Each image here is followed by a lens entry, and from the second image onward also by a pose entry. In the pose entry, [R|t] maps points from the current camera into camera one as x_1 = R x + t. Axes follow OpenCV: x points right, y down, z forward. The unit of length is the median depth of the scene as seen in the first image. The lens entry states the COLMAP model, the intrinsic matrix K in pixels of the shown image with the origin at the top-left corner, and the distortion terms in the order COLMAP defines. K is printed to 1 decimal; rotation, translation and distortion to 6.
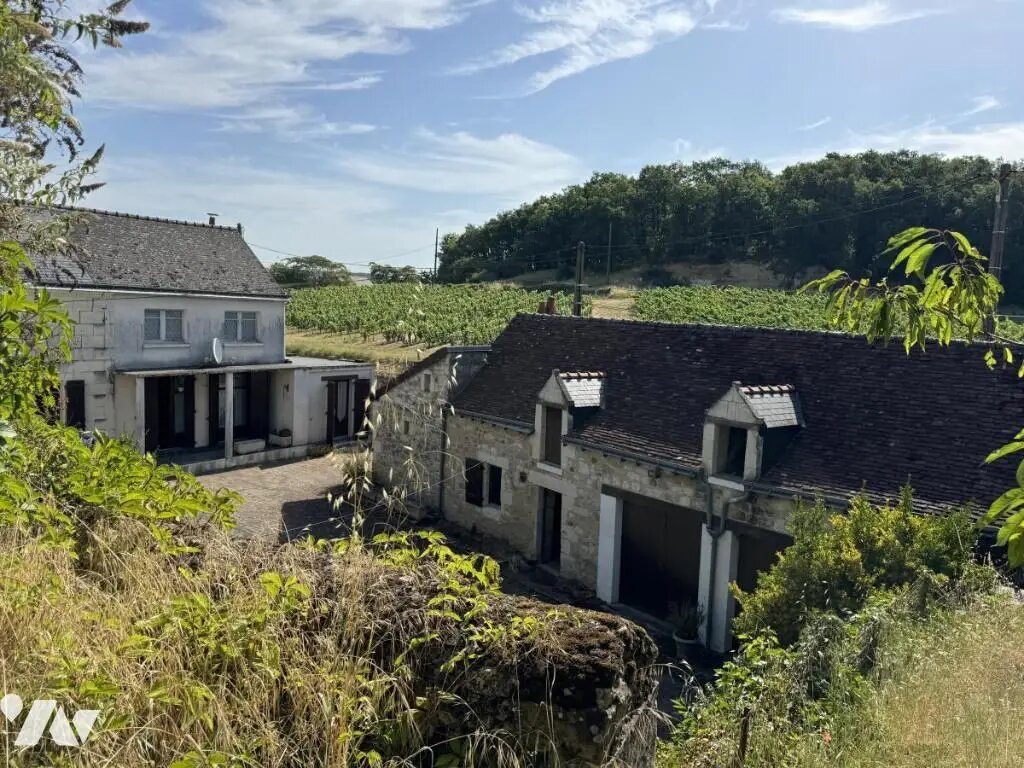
lens RADIAL K [[751.5, 0, 512.0], [0, 751.5, 384.0], [0, 0, 1]] dist [0.088776, 0.000026]
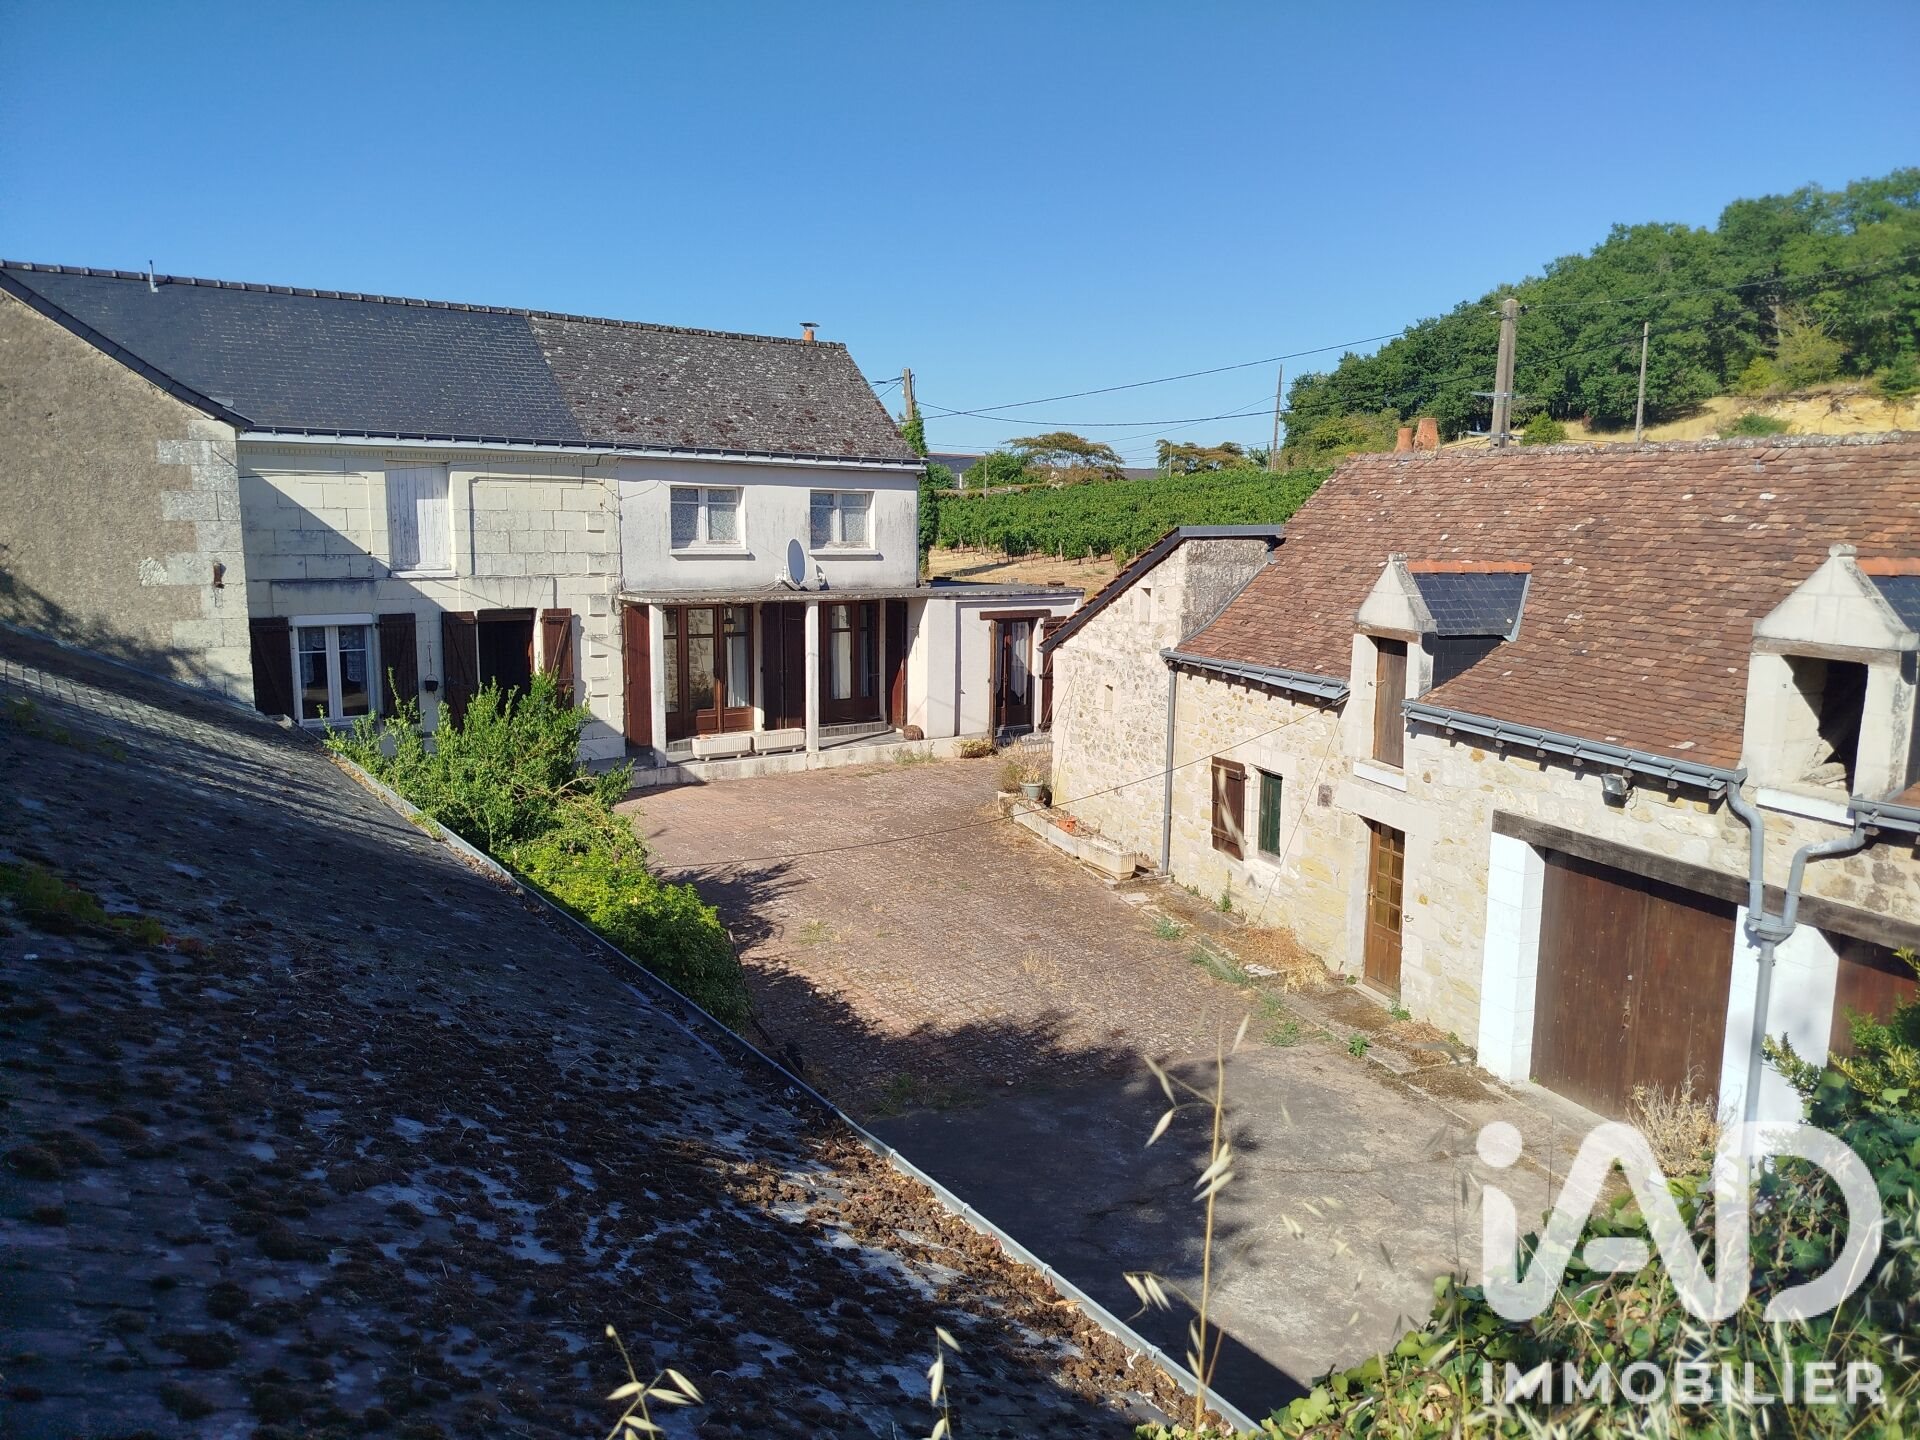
lens RADIAL K [[1385.2, 0, 960.0], [0, 1385.2, 720.0], [0, 0, 1]] dist [0.077610, -0.083557]
pose [[0.949145, 0.016883, -0.314387, 0.071719], [-0.003154, 0.999021, 0.044125, 0.041937], [0.314824, -0.040890, 0.948269, 0.128967]]
